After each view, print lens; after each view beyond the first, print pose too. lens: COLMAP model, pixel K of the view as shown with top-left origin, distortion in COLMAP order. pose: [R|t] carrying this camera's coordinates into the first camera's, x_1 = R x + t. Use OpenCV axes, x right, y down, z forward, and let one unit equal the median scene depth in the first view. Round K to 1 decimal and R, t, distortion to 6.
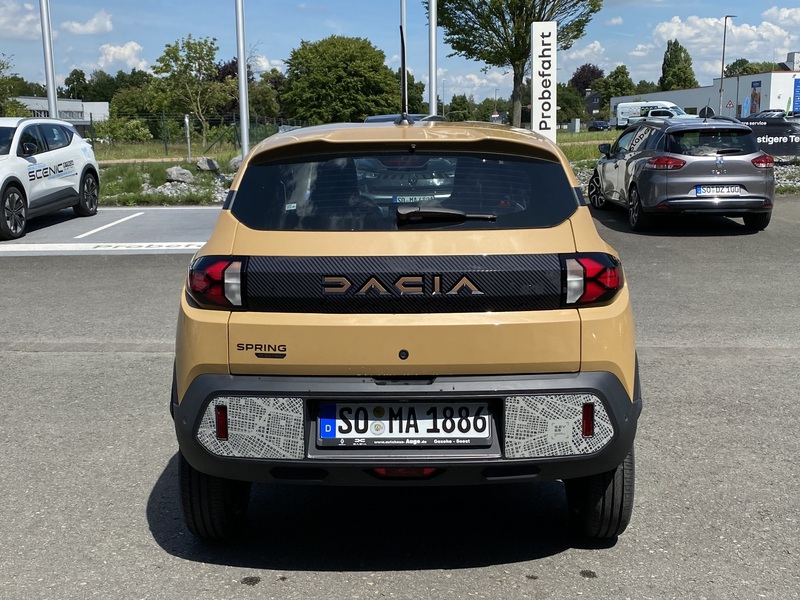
lens RADIAL K [[914.0, 0, 400.0], [0, 914.0, 300.0], [0, 0, 1]] dist [0.145699, -0.039124]
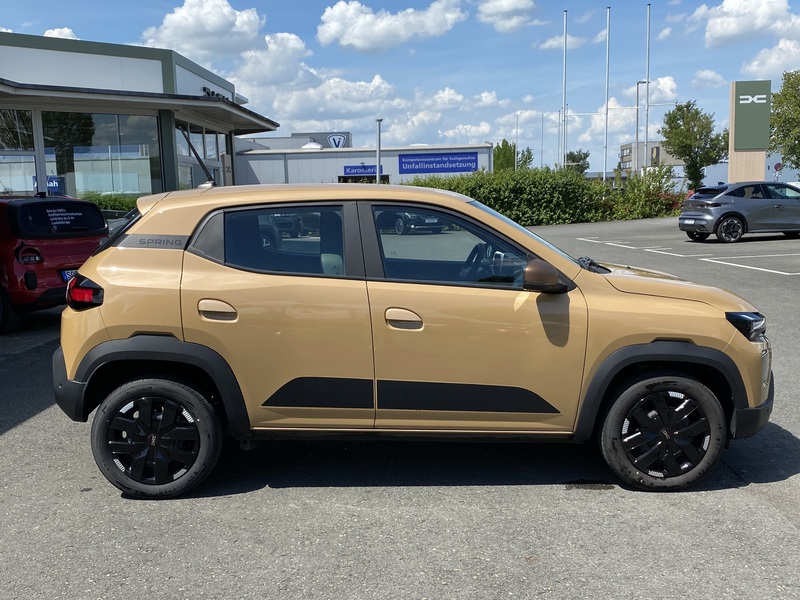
lens RADIAL K [[877.4, 0, 400.0], [0, 877.4, 300.0], [0, 0, 1]] dist [0.147023, -0.420316]
pose [[0.029220, 0.126541, -0.991531, 1.714982], [-0.156846, 0.980247, 0.120478, -0.275855], [0.987191, 0.151998, 0.048490, 1.479620]]
